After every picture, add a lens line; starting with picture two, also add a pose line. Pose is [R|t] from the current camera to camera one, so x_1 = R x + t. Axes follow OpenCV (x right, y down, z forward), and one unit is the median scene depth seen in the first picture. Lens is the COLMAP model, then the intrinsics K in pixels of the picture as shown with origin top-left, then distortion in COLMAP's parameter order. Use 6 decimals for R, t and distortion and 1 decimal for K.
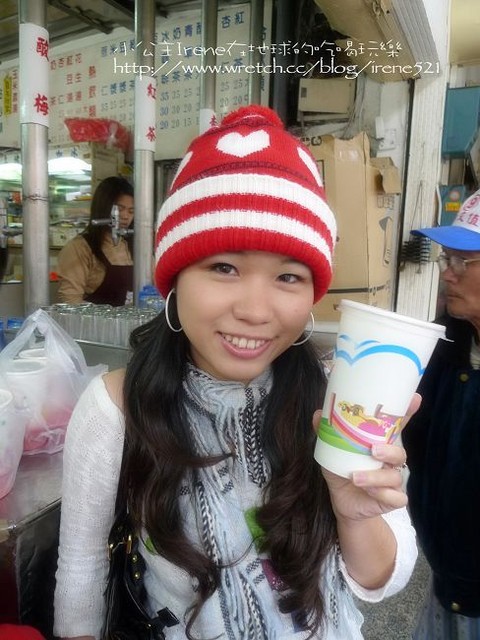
lens RADIAL K [[457.3, 0, 240.0], [0, 457.3, 320.0], [0, 0, 1]] dist [-0.023757, -0.020641]
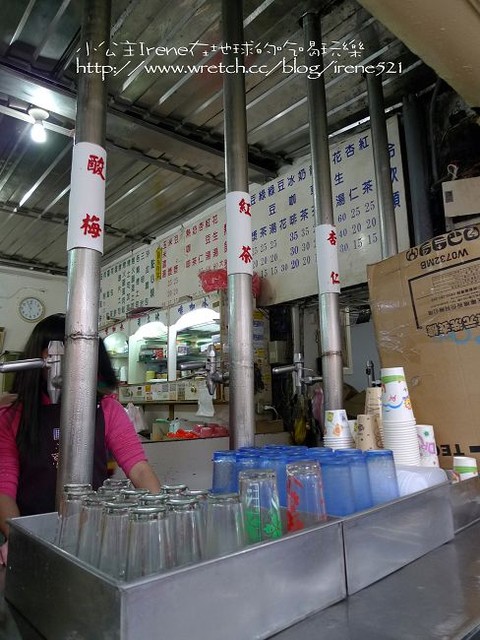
lens RADIAL K [[457.3, 0, 240.0], [0, 457.3, 320.0], [0, 0, 1]] dist [-0.023757, -0.020641]
pose [[0.934372, -0.115700, -0.336991, 0.035414], [0.001464, 0.947047, -0.321093, -0.021644], [0.356296, 0.299527, 0.885063, 0.190939]]
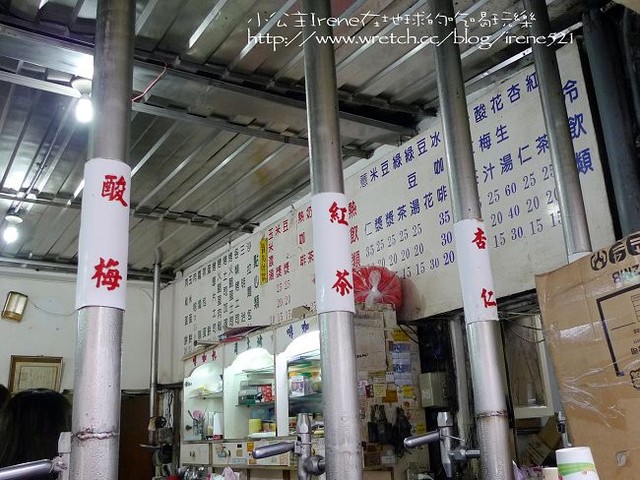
lens RADIAL K [[651.1, 0, 319.7], [0, 651.1, 236.3], [0, 0, 1]] dist [-0.003614, -0.089616]
pose [[0.877123, -0.216570, -0.428663, 0.085807], [0.009348, 0.900085, -0.435615, -0.068140], [0.480174, 0.378081, 0.791510, 0.203662]]
